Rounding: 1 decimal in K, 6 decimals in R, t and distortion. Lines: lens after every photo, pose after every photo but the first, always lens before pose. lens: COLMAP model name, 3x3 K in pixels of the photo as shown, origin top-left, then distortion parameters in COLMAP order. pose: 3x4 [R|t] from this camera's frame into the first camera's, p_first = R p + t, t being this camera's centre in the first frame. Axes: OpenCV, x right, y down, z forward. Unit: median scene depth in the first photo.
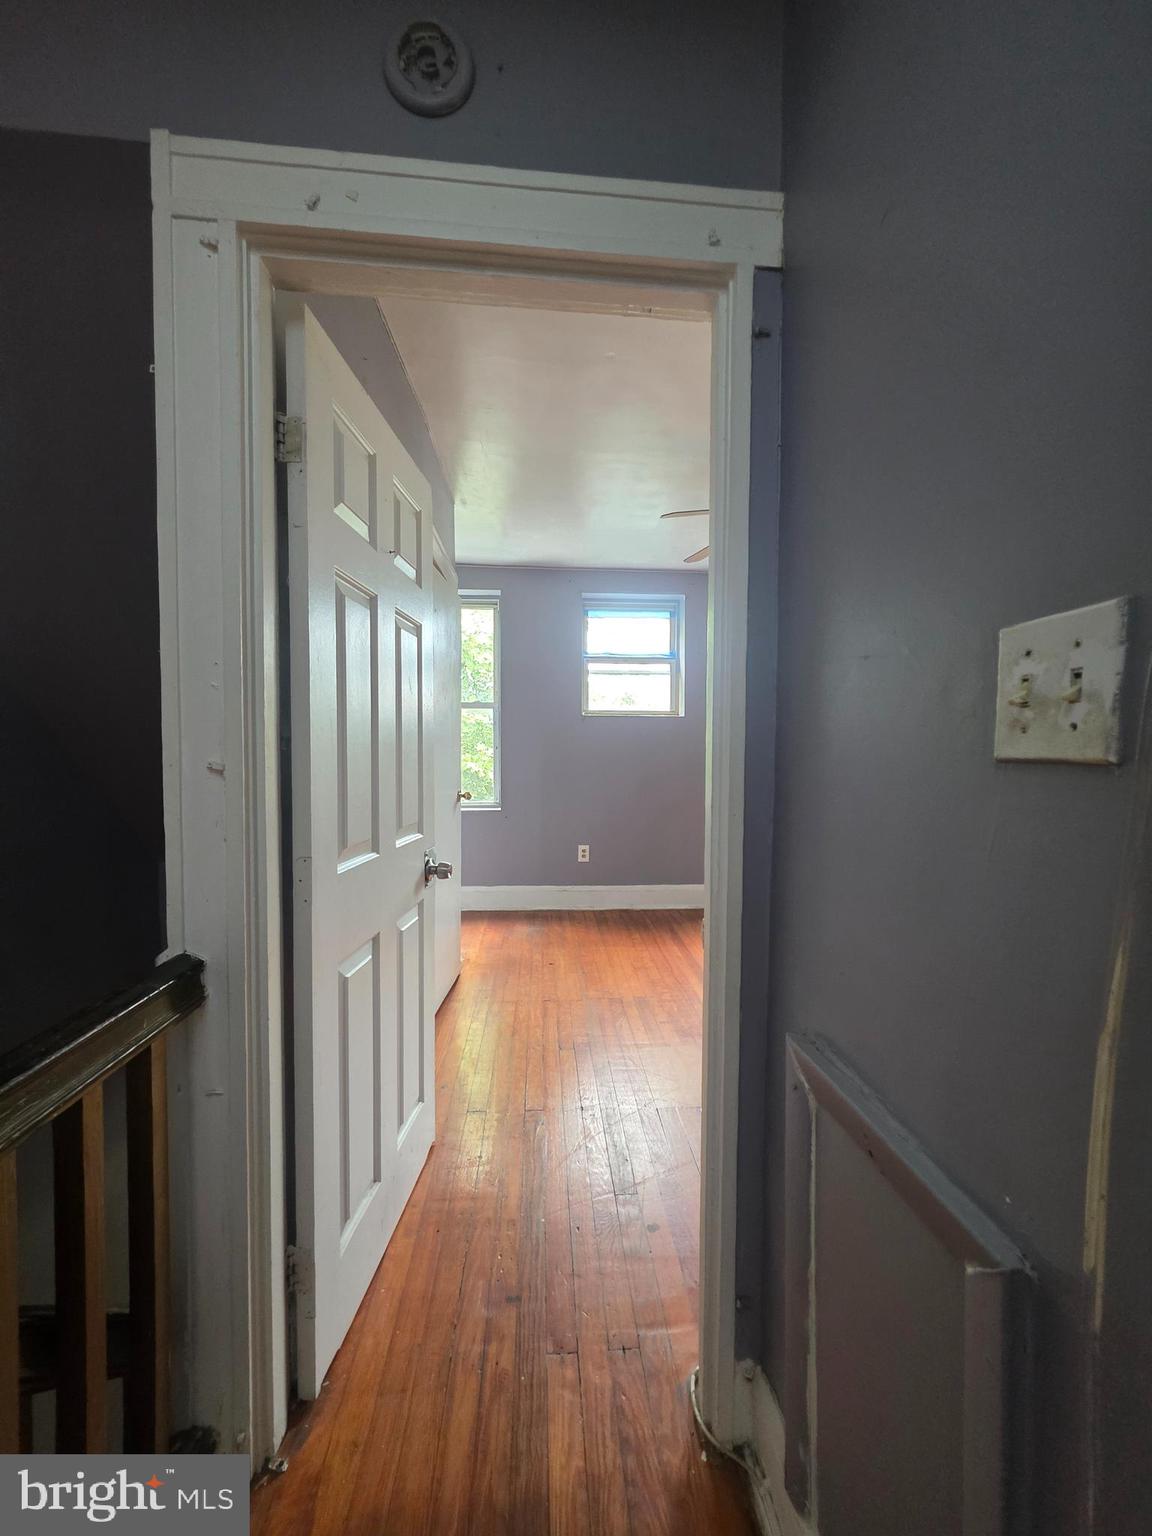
lens RADIAL K [[617.8, 0, 575.2], [0, 617.8, 776.8], [0, 0, 1]] dist [0.005566, -0.001566]
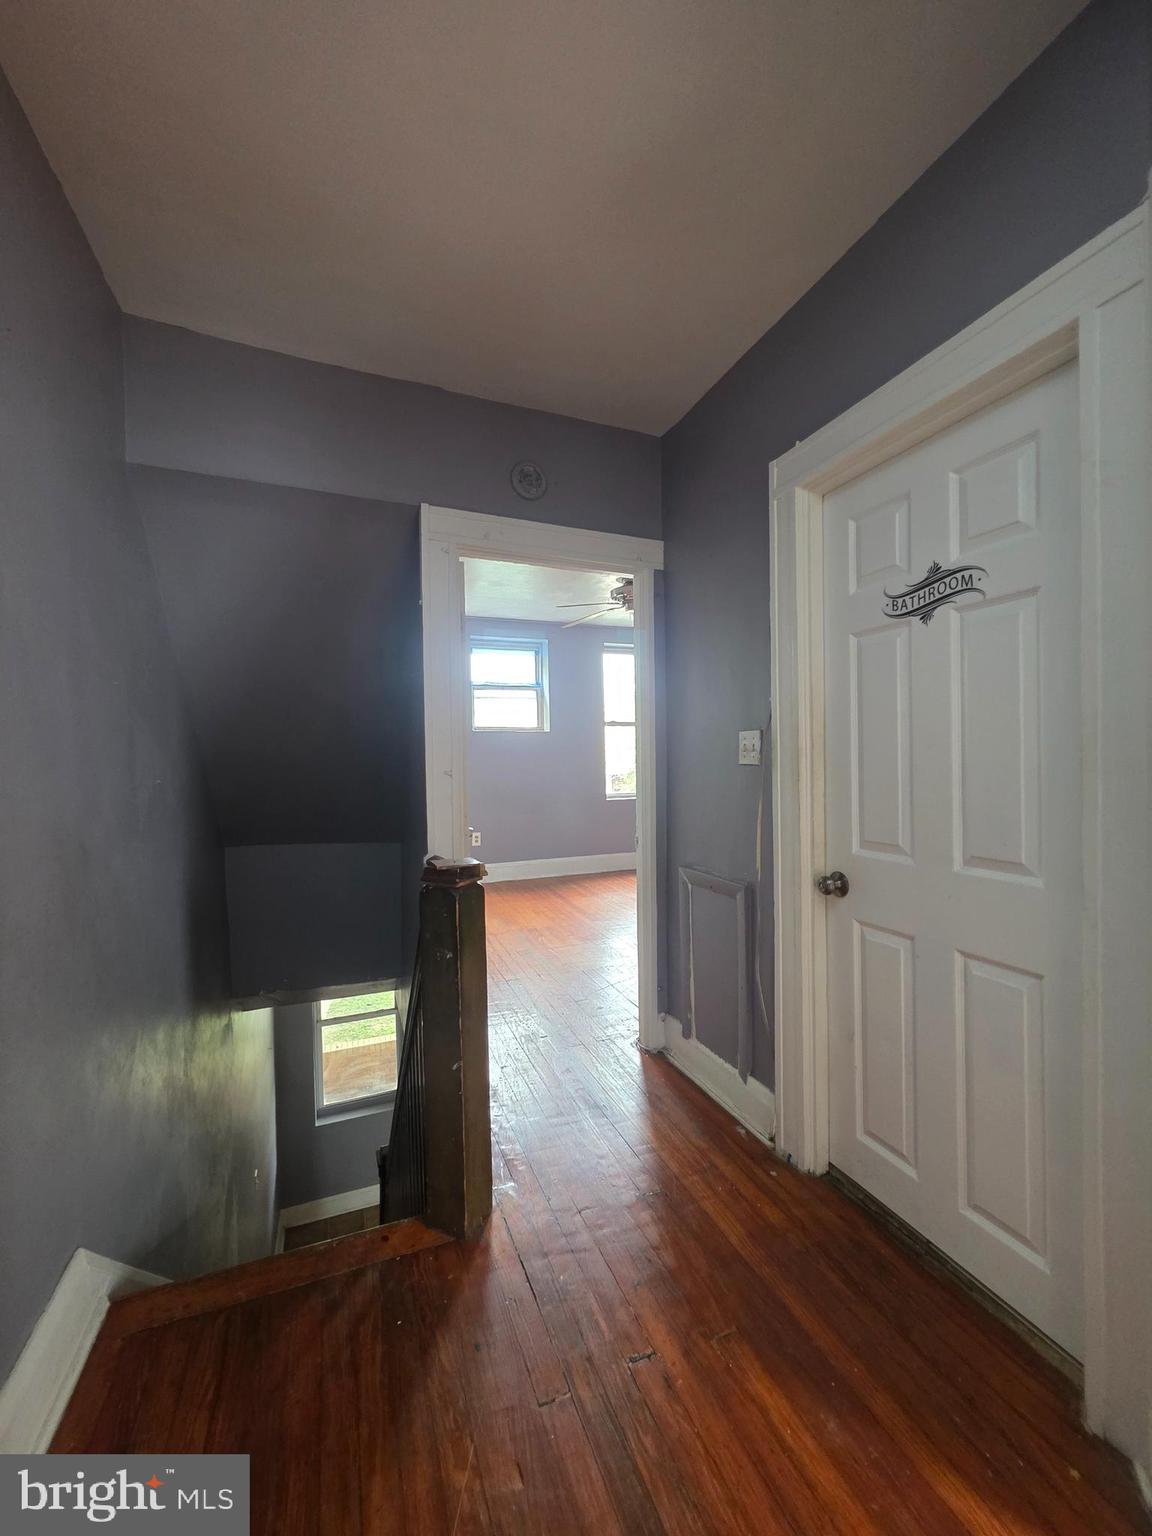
lens RADIAL K [[617.8, 0, 577.7], [0, 617.8, 771.1], [0, 0, 1]] dist [0.005566, -0.001566]
pose [[0.951832, -0.025344, 0.305569, -0.192879], [0.030076, 0.999489, -0.010789, 0.003792], [-0.305140, 0.019460, 0.952109, -0.311338]]
